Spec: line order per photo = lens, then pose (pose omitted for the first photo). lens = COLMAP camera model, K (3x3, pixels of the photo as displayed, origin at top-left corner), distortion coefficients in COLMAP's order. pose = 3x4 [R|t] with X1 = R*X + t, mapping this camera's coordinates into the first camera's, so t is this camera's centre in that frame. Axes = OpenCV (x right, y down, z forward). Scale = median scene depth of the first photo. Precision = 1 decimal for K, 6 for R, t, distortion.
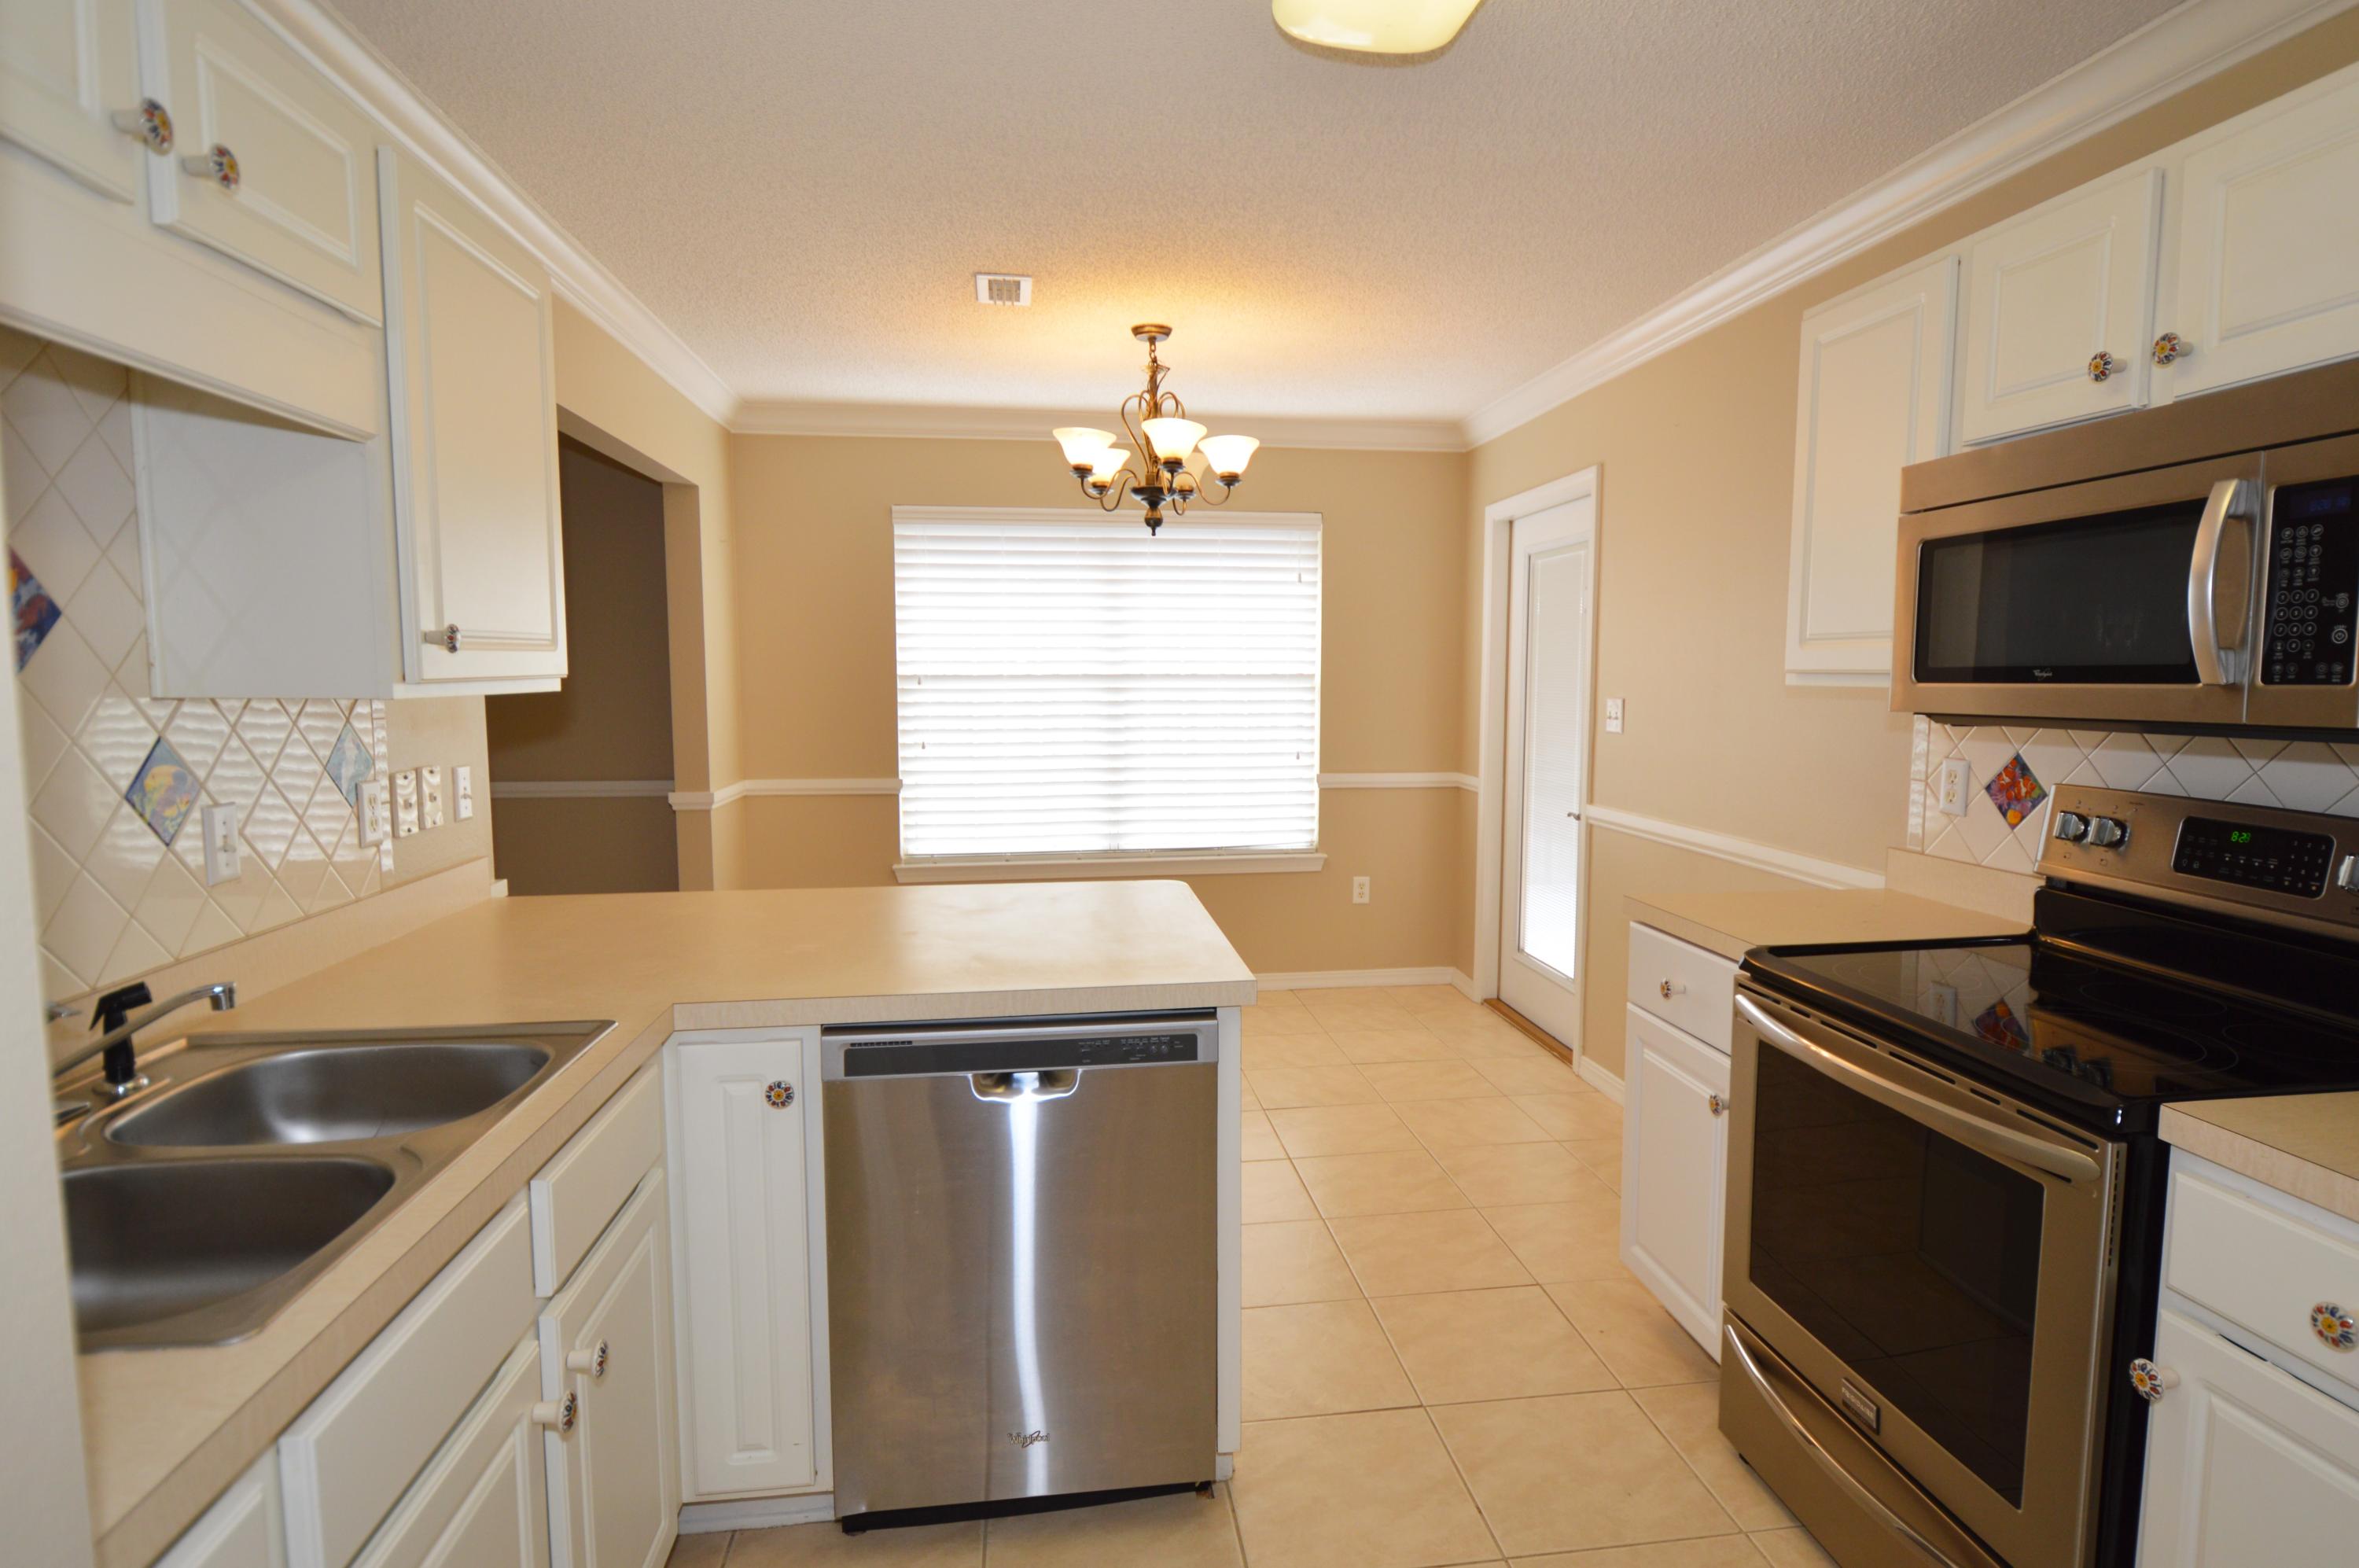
lens RADIAL K [[1243.9, 0, 1194.2], [0, 1243.9, 787.7], [0, 0, 1]] dist [0.001736, -0.006802]
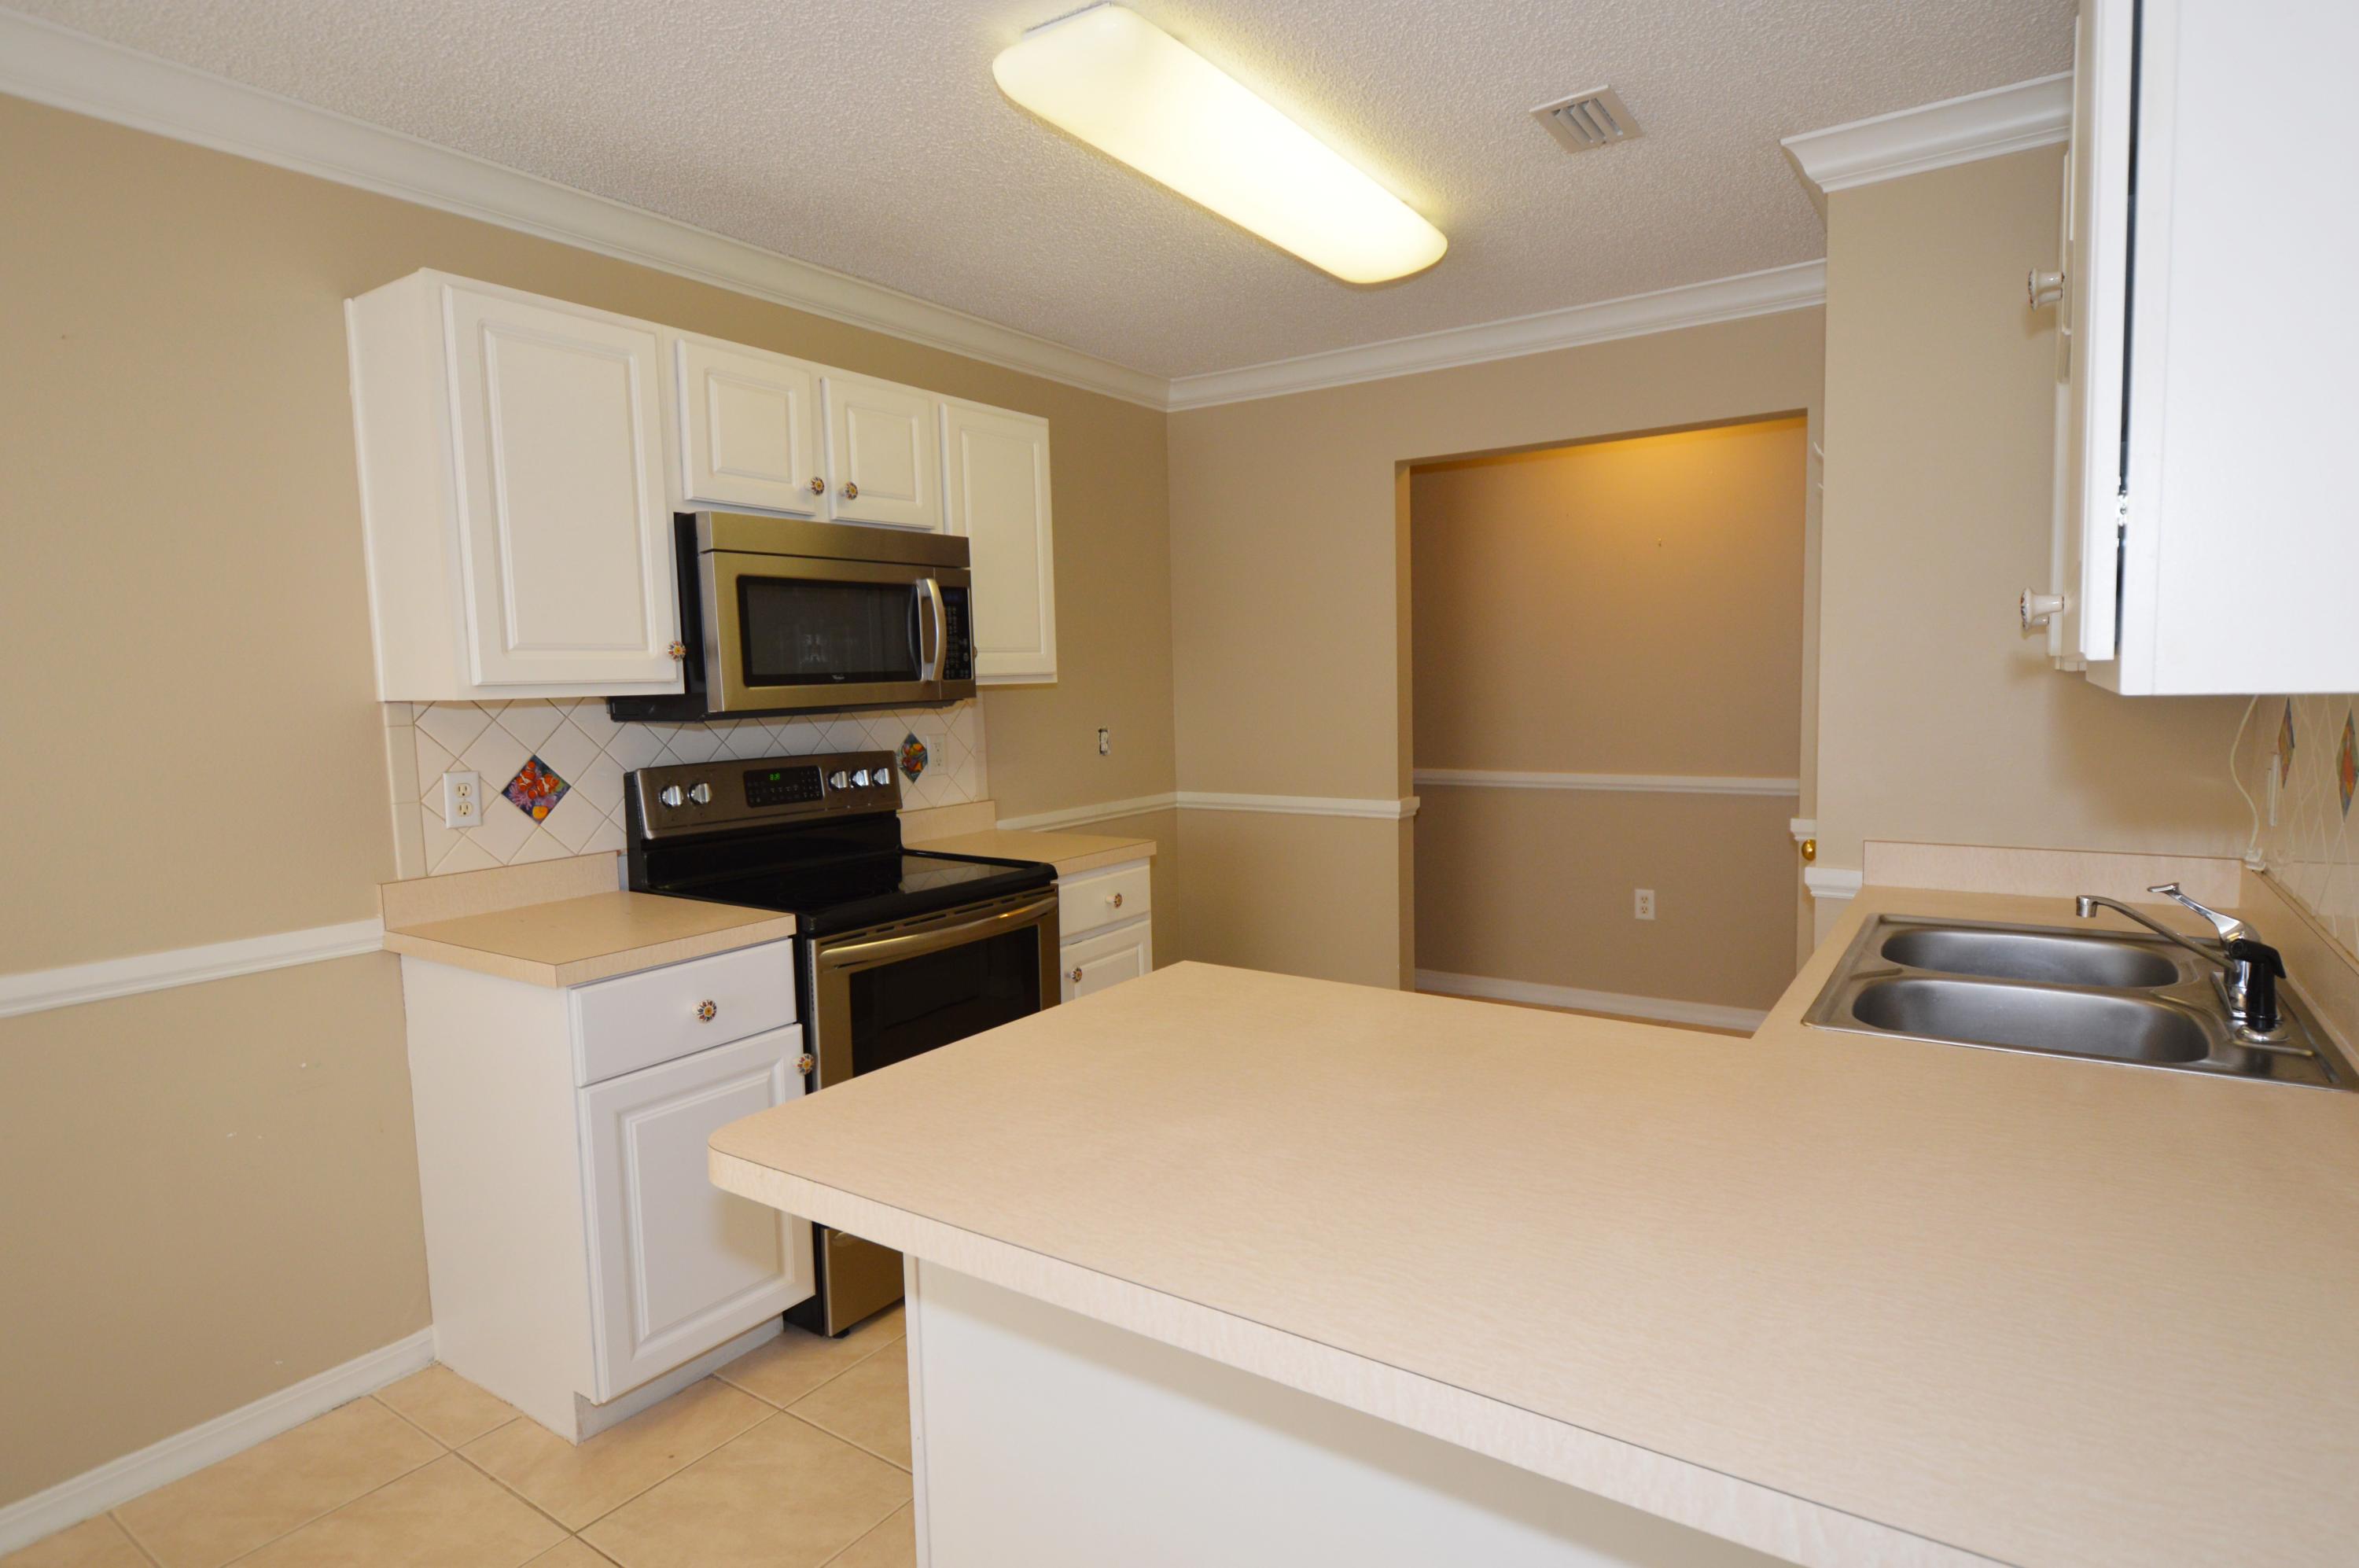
lens RADIAL K [[1243.9, 0, 1196.3], [0, 1243.9, 790.9], [0, 0, 1]] dist [0.001736, -0.006802]
pose [[-0.753103, -0.045625, 0.656318, -0.479500], [0.084174, 0.982712, 0.164901, -0.119421], [-0.652495, 0.179432, -0.736243, 1.308262]]
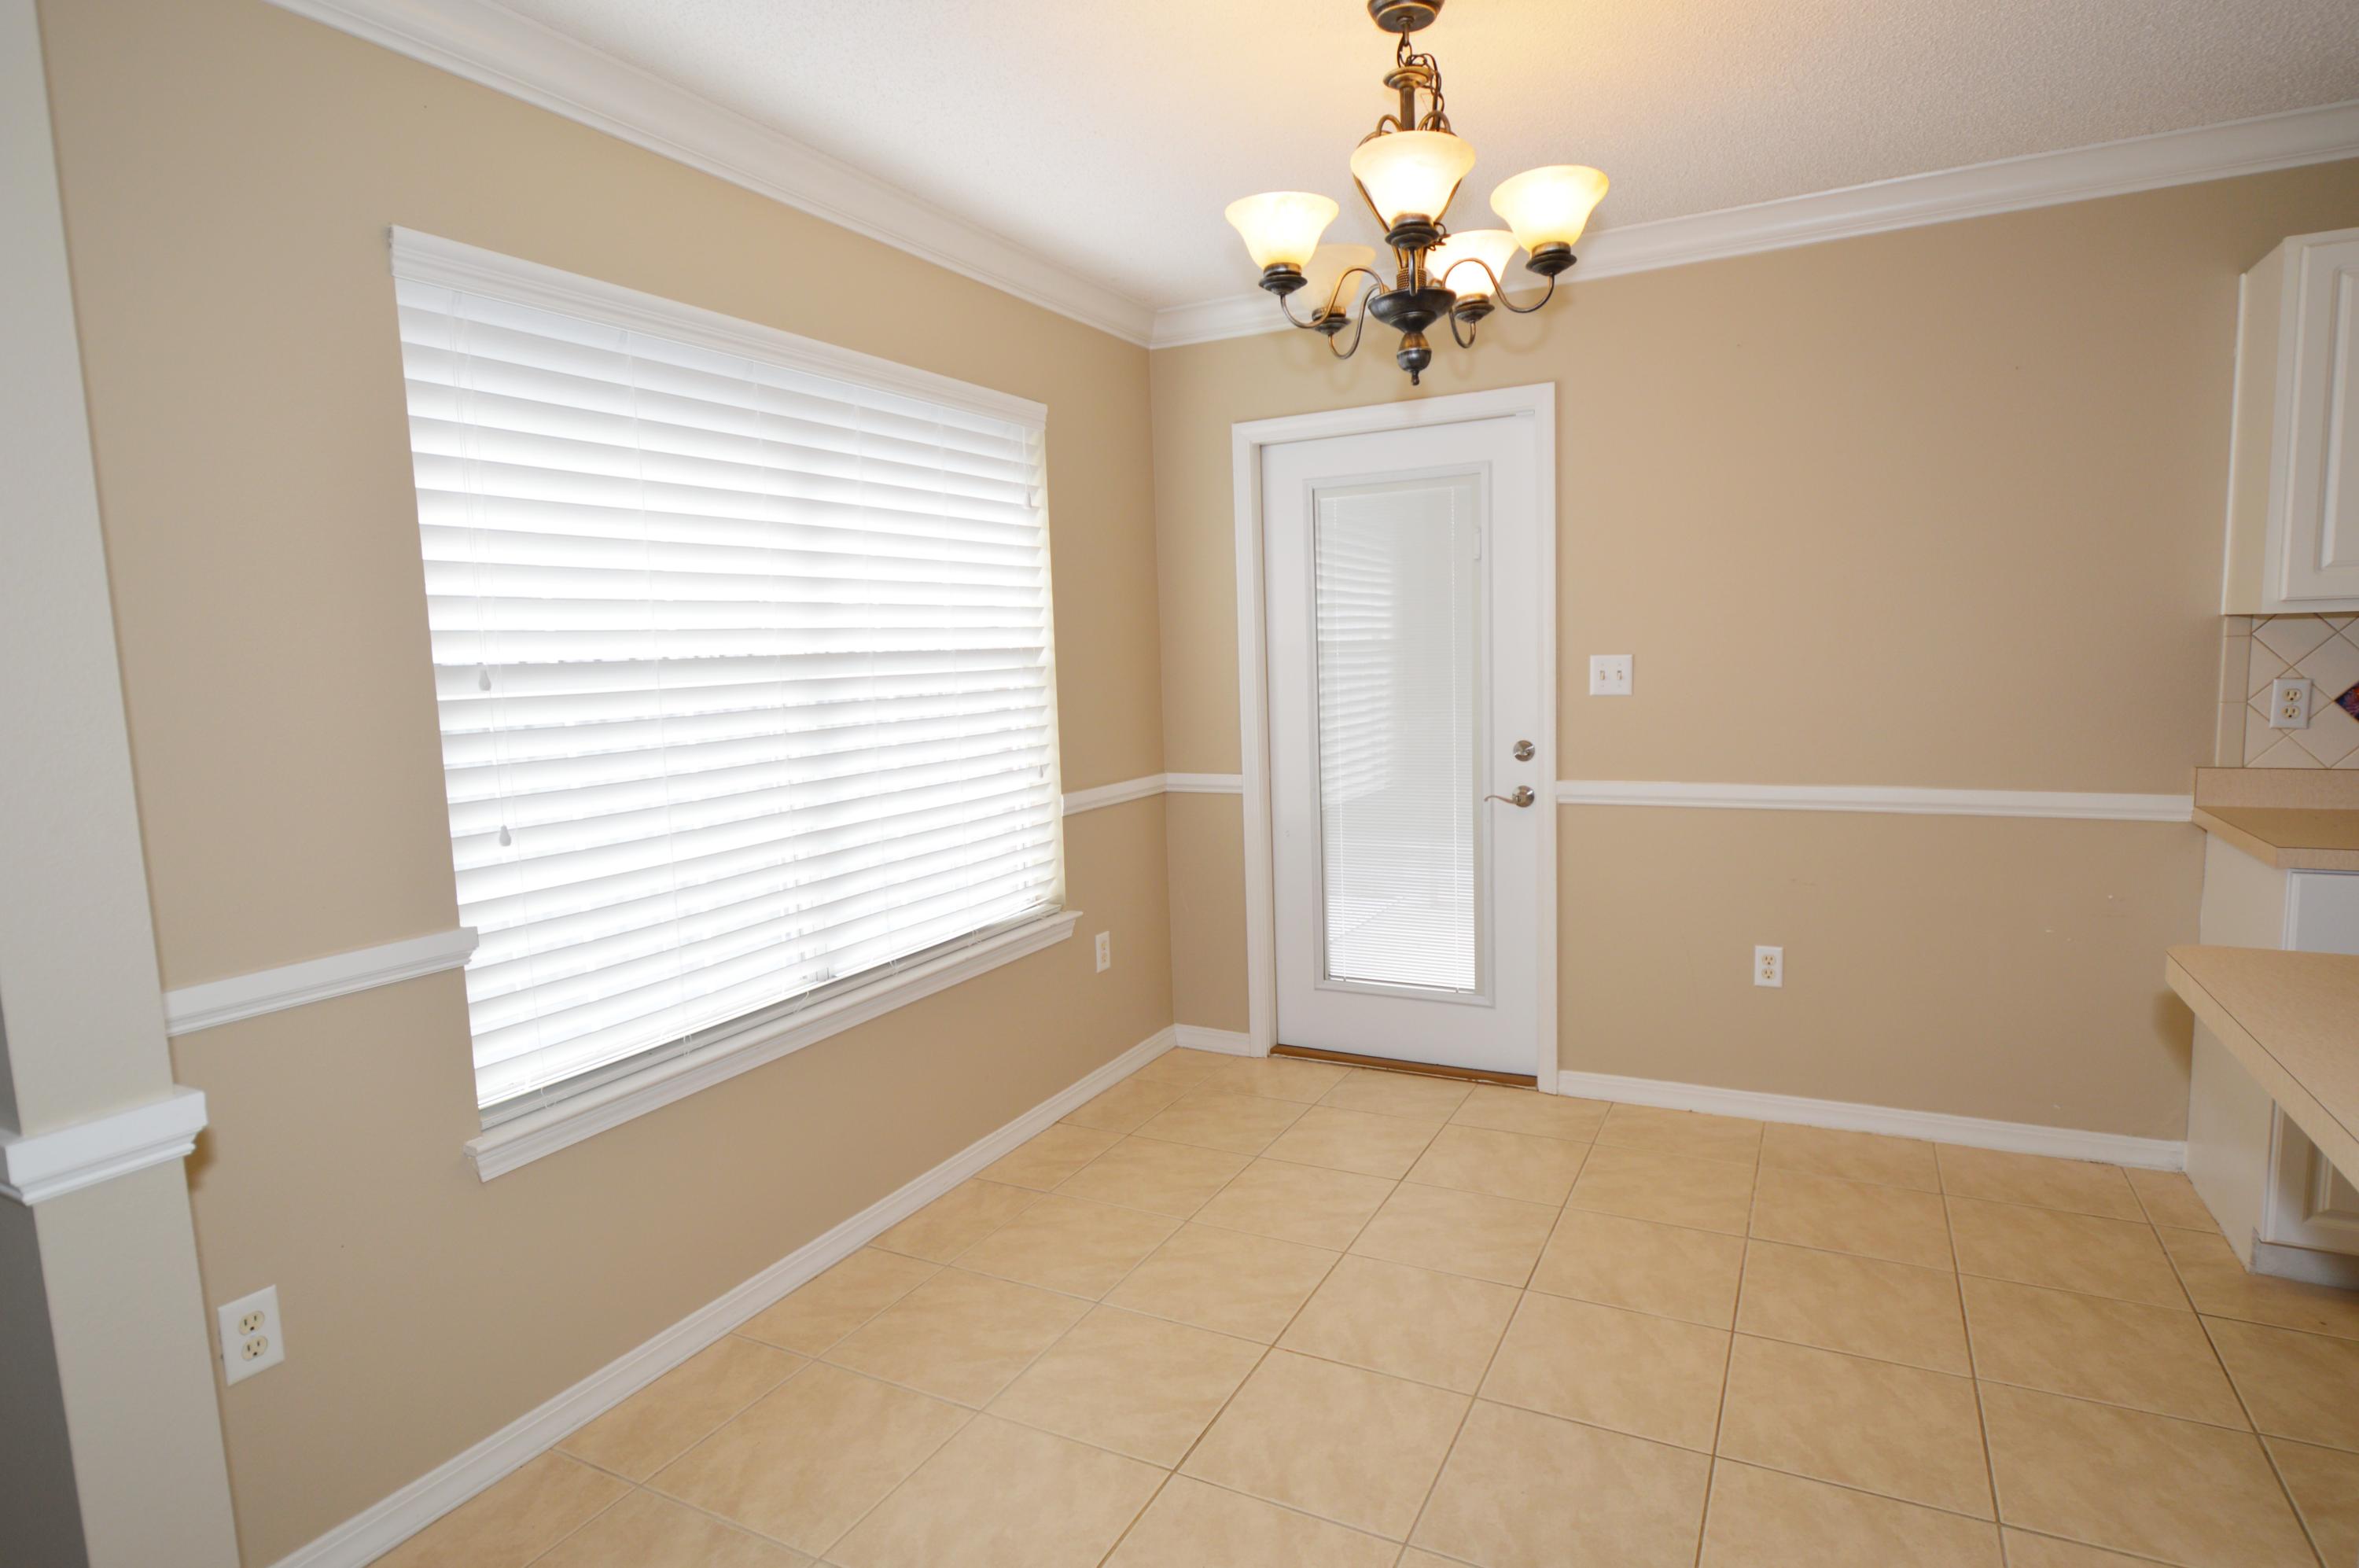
lens RADIAL K [[1243.9, 0, 1197.6], [0, 1243.9, 793.2], [0, 0, 1]] dist [0.001736, -0.006802]
pose [[0.564038, -0.115670, 0.817607, -0.838816], [0.109661, 0.991863, 0.064672, -0.097348], [-0.818435, 0.053182, 0.572133, 1.132553]]
